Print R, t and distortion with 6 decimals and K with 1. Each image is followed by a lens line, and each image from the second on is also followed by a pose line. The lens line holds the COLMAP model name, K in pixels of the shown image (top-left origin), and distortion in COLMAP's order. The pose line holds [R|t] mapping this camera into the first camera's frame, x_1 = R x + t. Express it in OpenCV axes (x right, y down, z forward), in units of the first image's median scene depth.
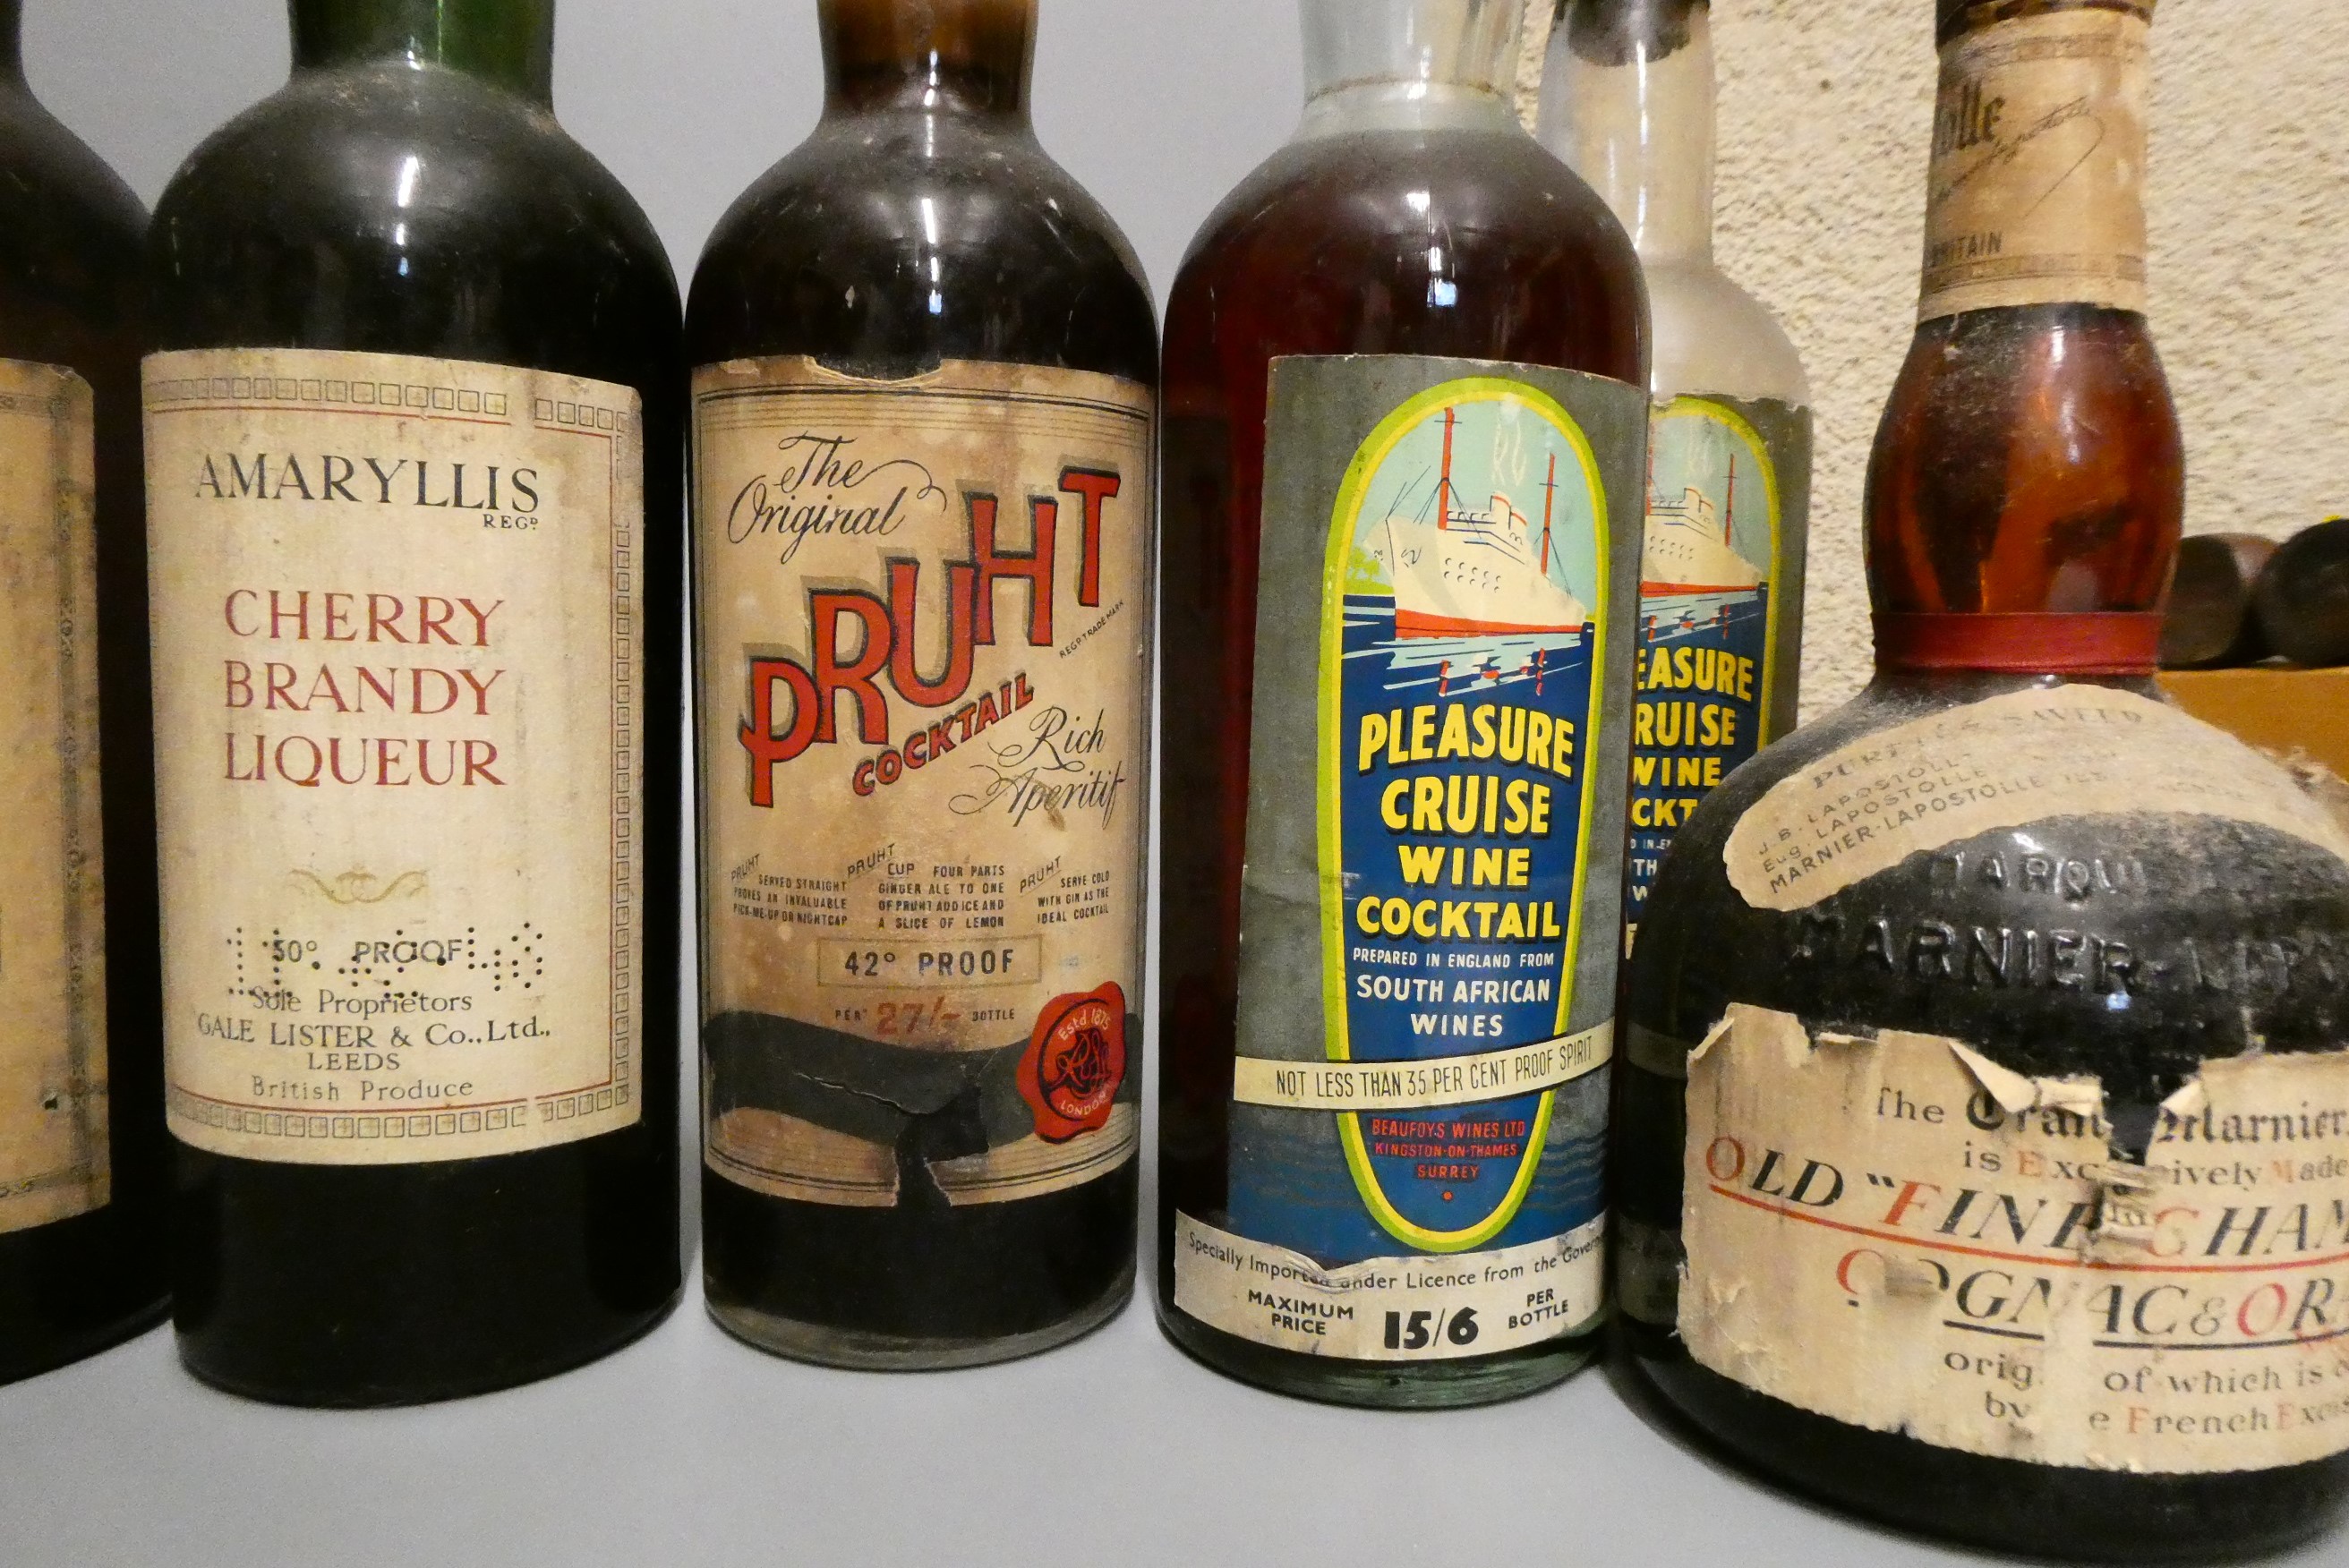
lens RADIAL K [[1724.8, 0, 1167.2], [0, 1724.8, 780.1], [0, 0, 1]] dist [0.001520, -0.001542]
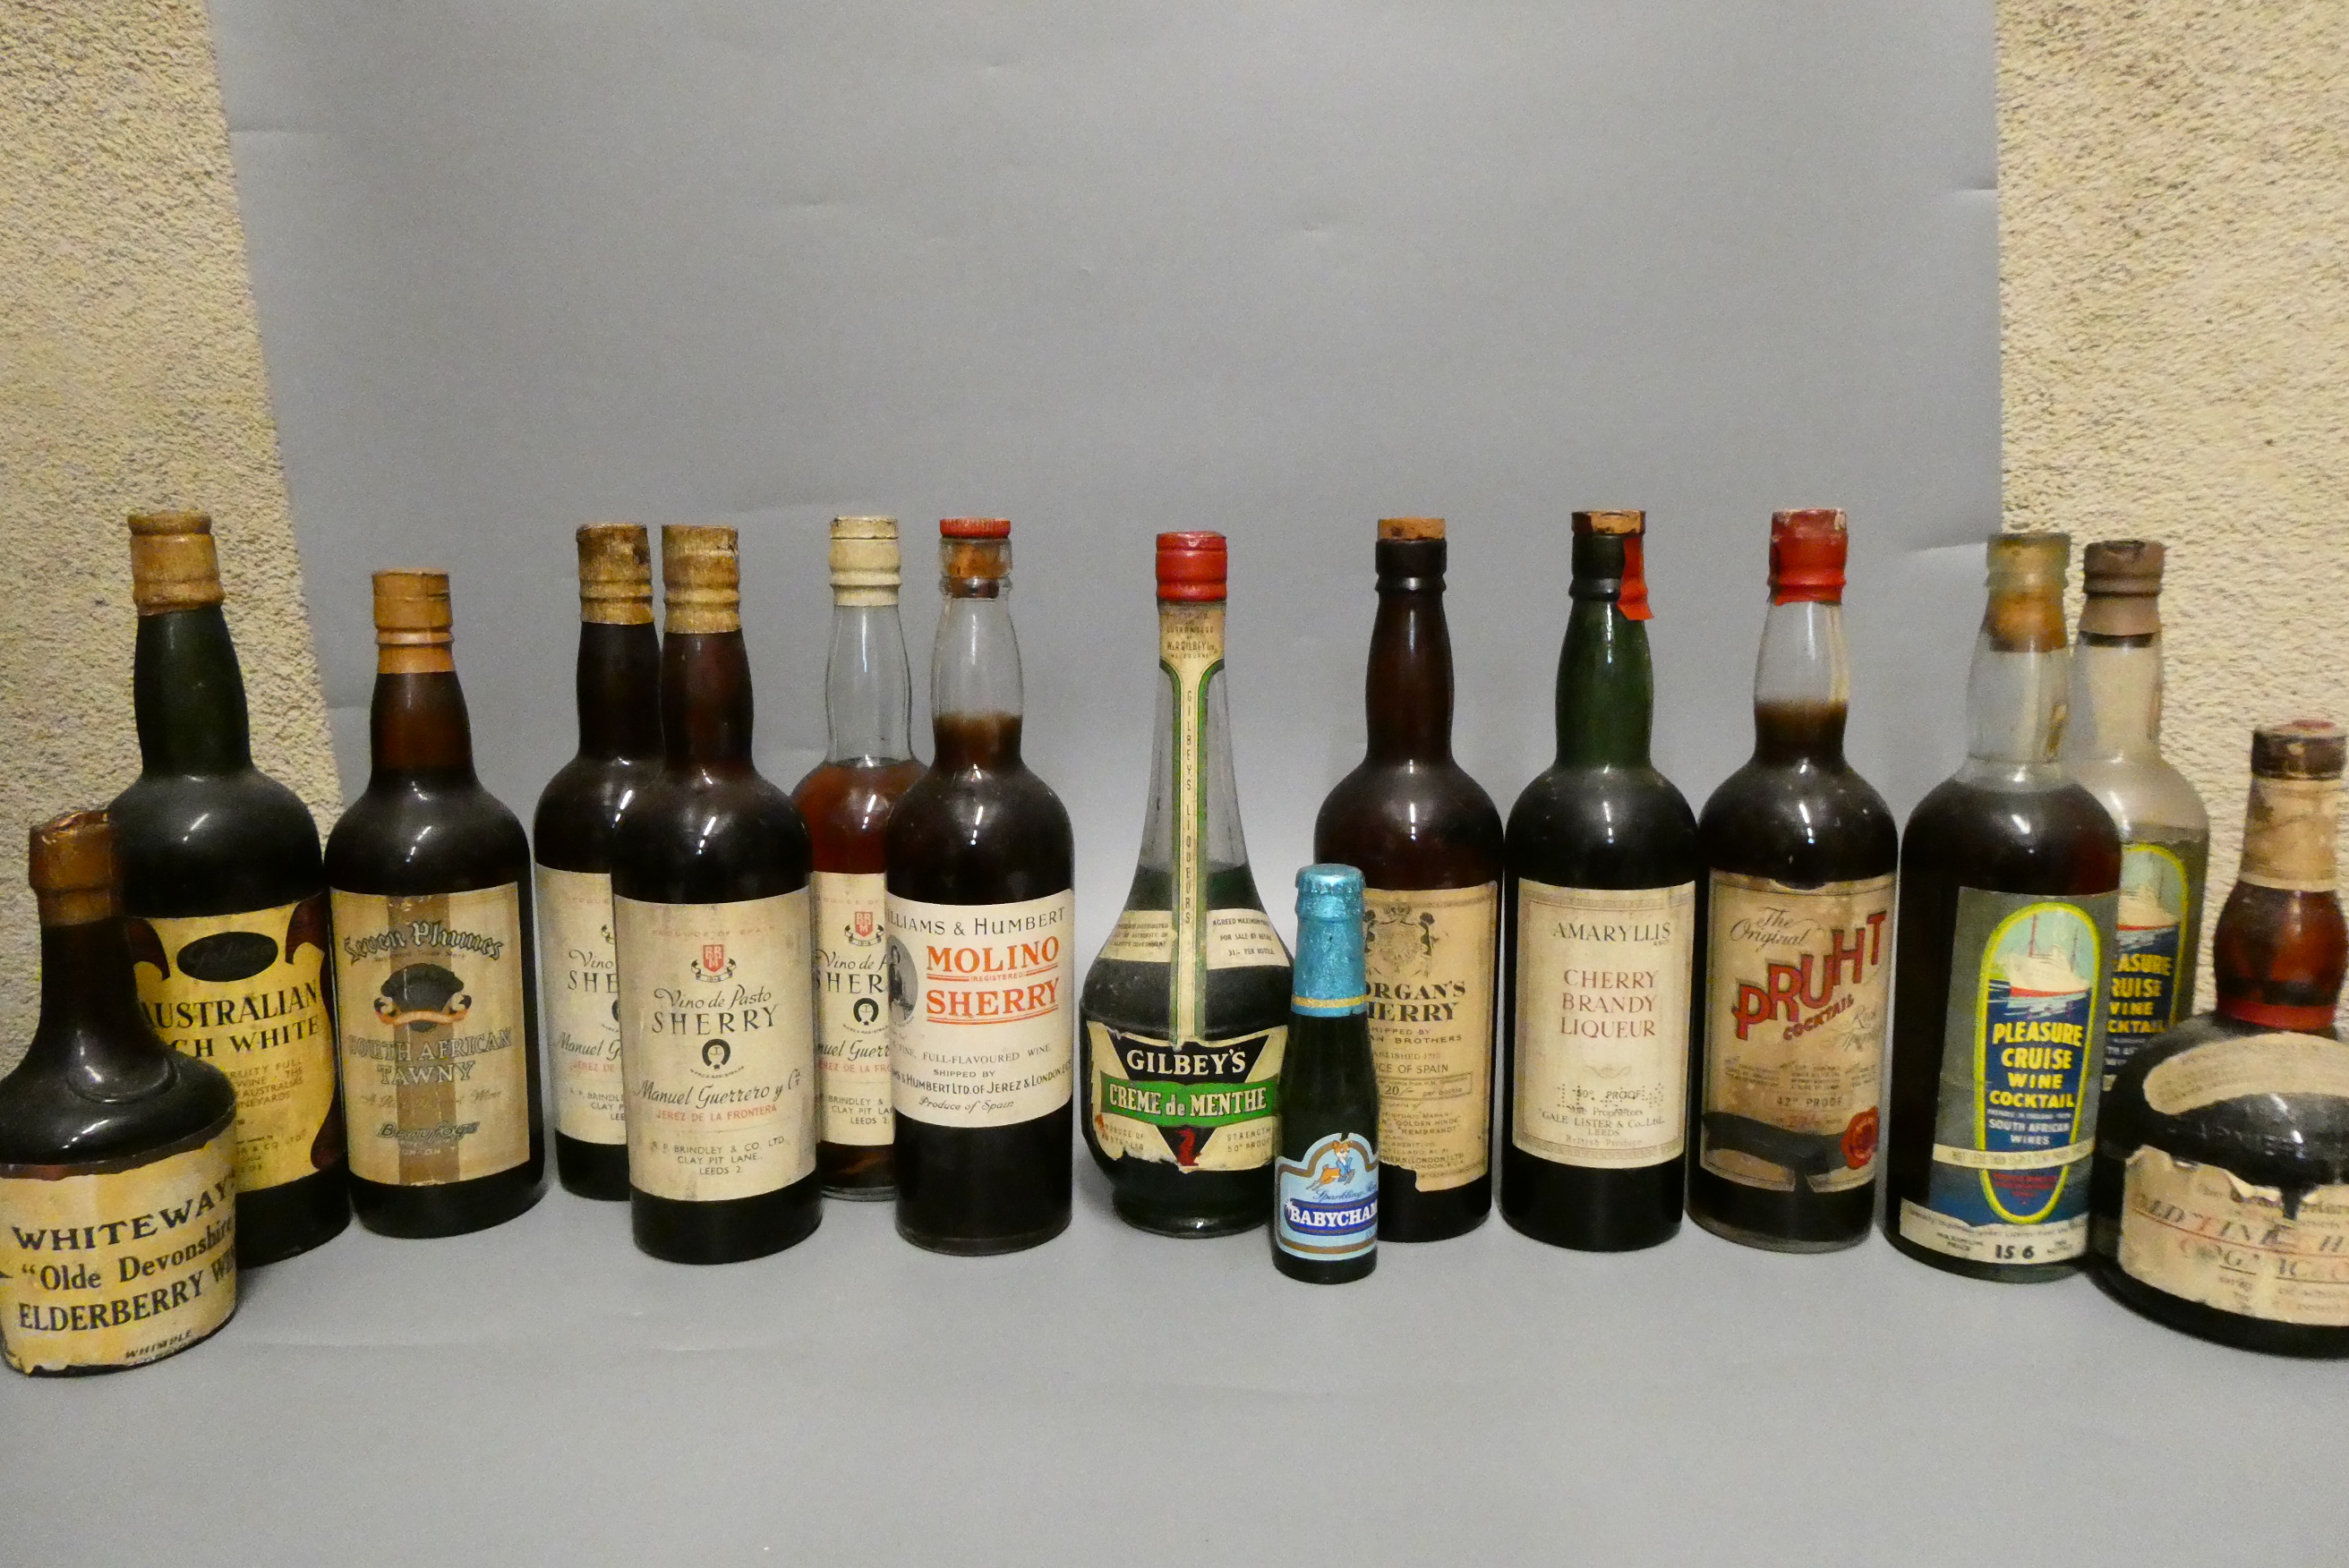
lens RADIAL K [[1721.1, 0, 1174.5], [0, 1721.1, 784.0], [0, 0, 1]] dist [-0.000802, 0.001155]
pose [[0.972017, 0.009490, -0.234719, -0.482238], [0.010434, 0.996453, 0.083498, -0.623603], [0.234679, -0.083610, 0.968470, -1.775088]]
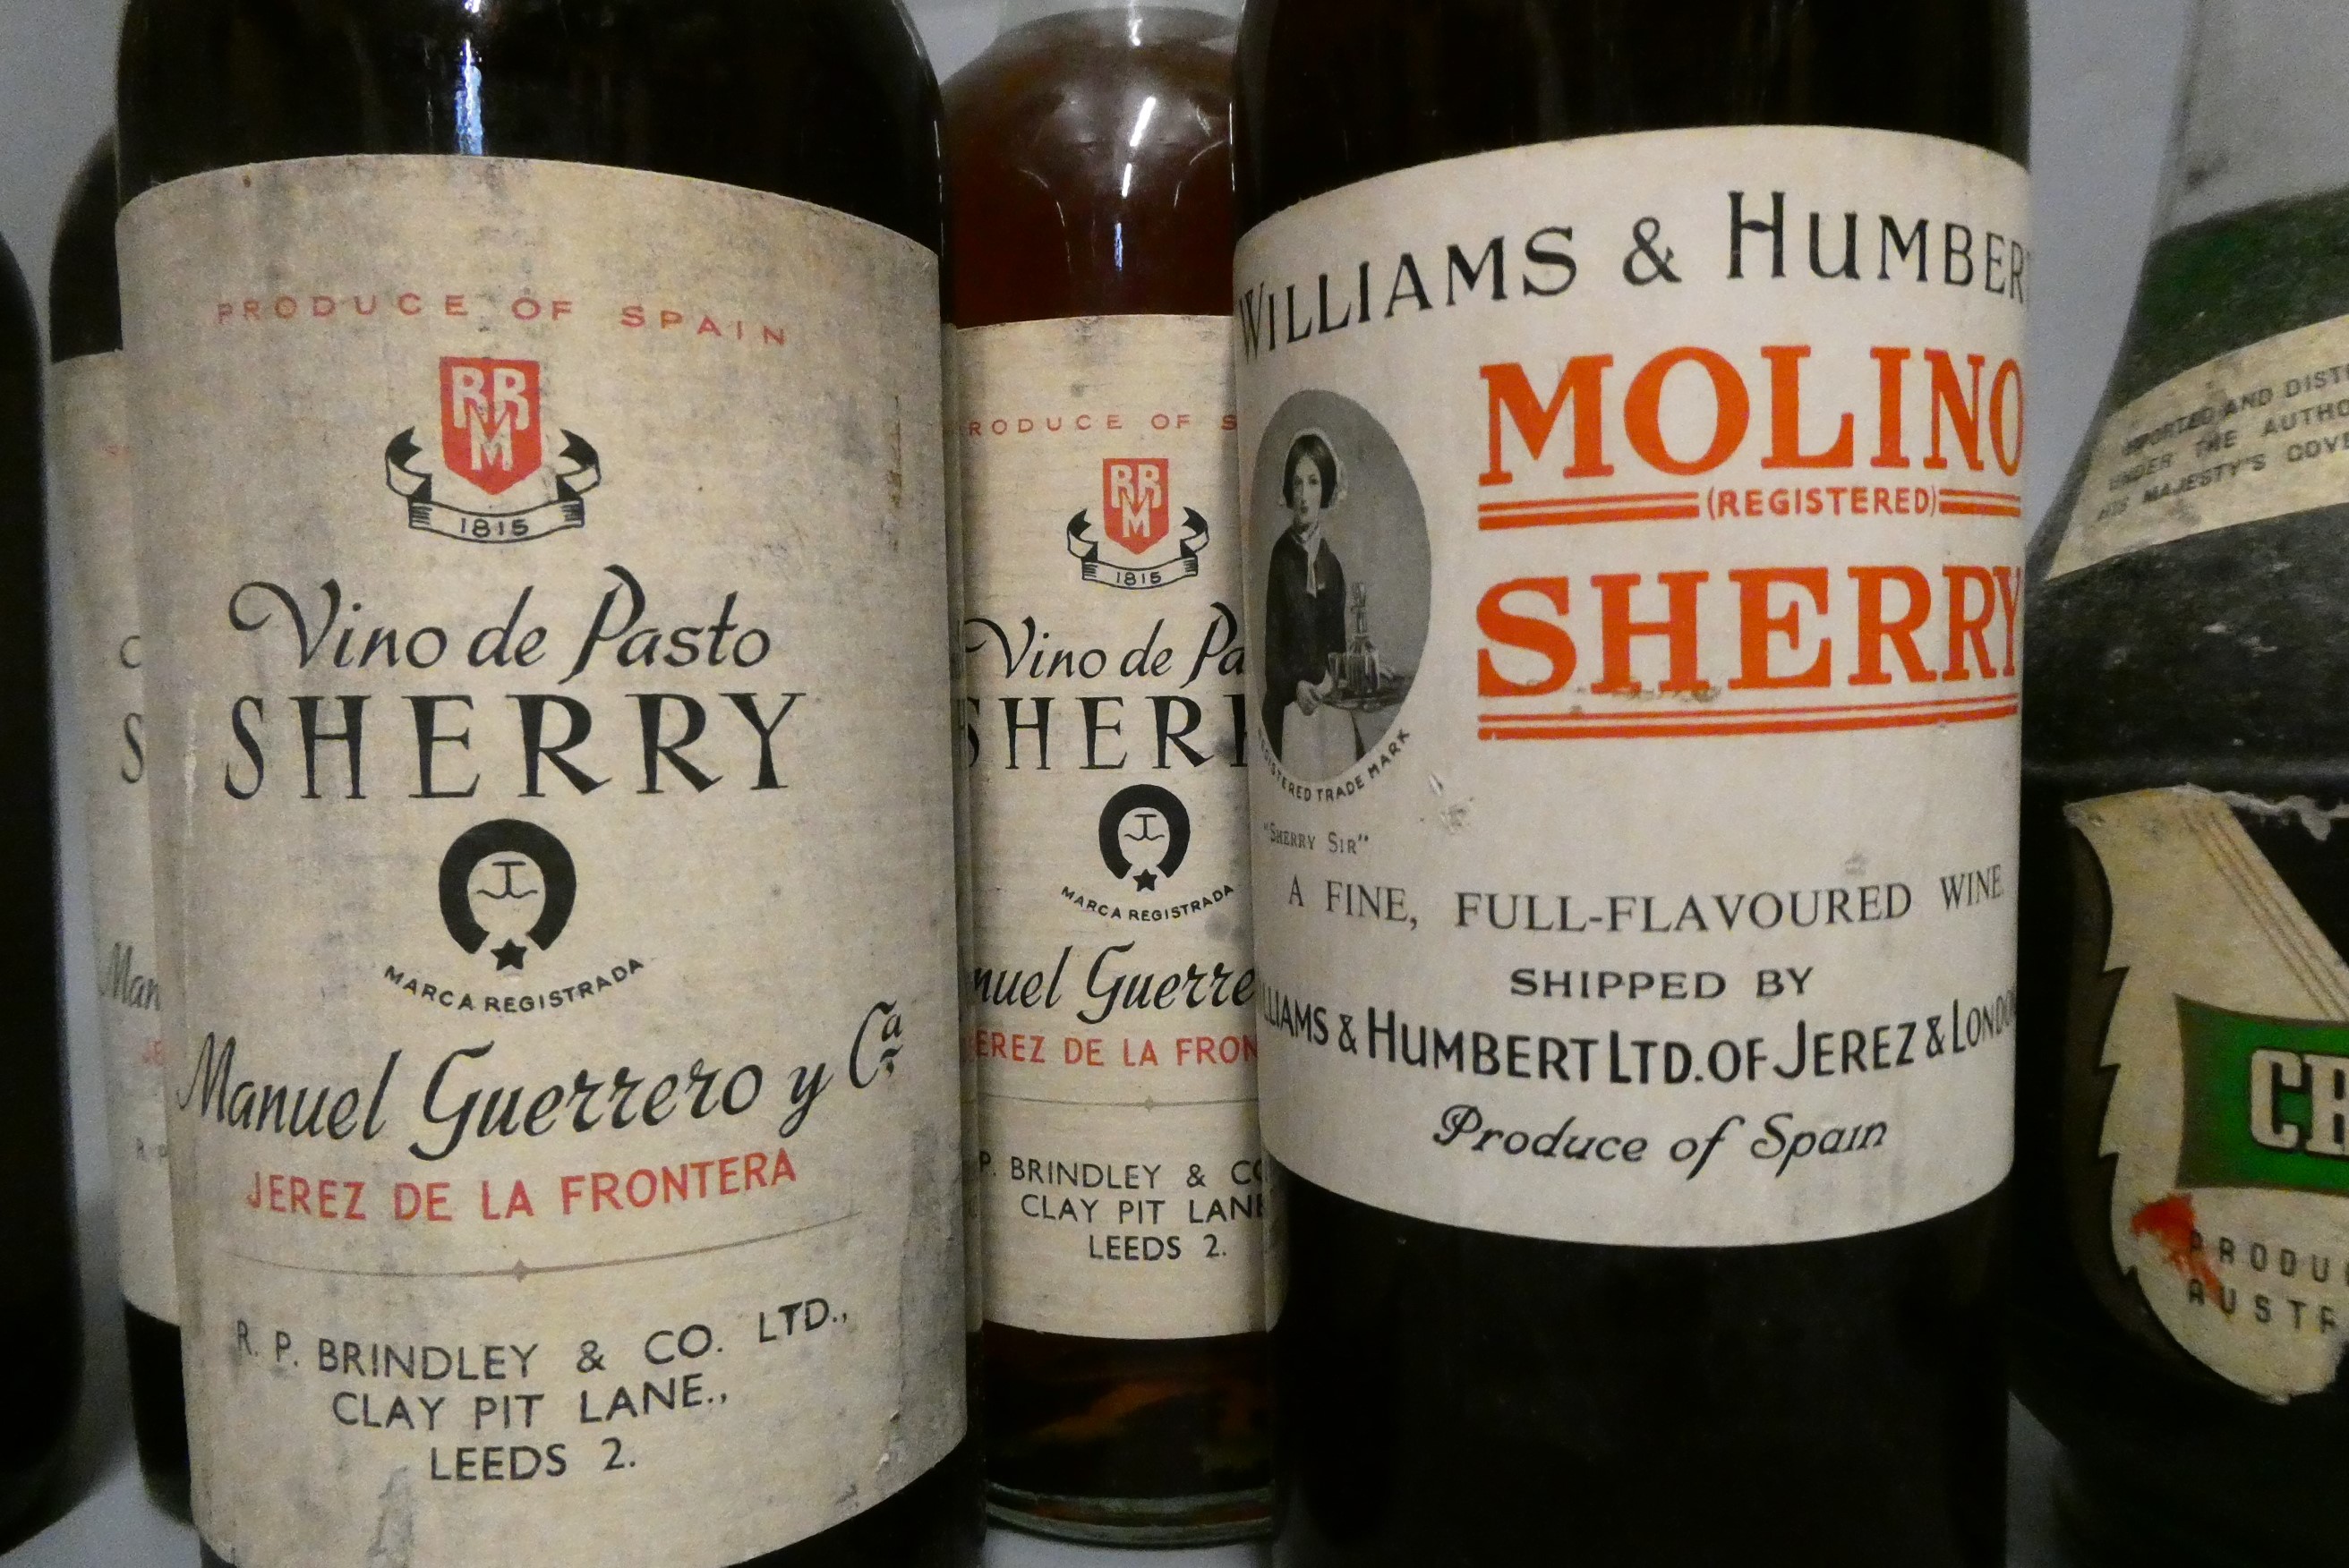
lens RADIAL K [[1772.1, 0, 1176.8], [0, 1772.1, 725.1], [0, 0, 1]] dist [-0.003067, -0.001787]
pose [[0.949083, -0.049110, -0.311175, -1.397287], [0.036510, 0.998265, -0.046191, -0.013837], [0.312903, 0.032478, 0.949230, 0.112786]]
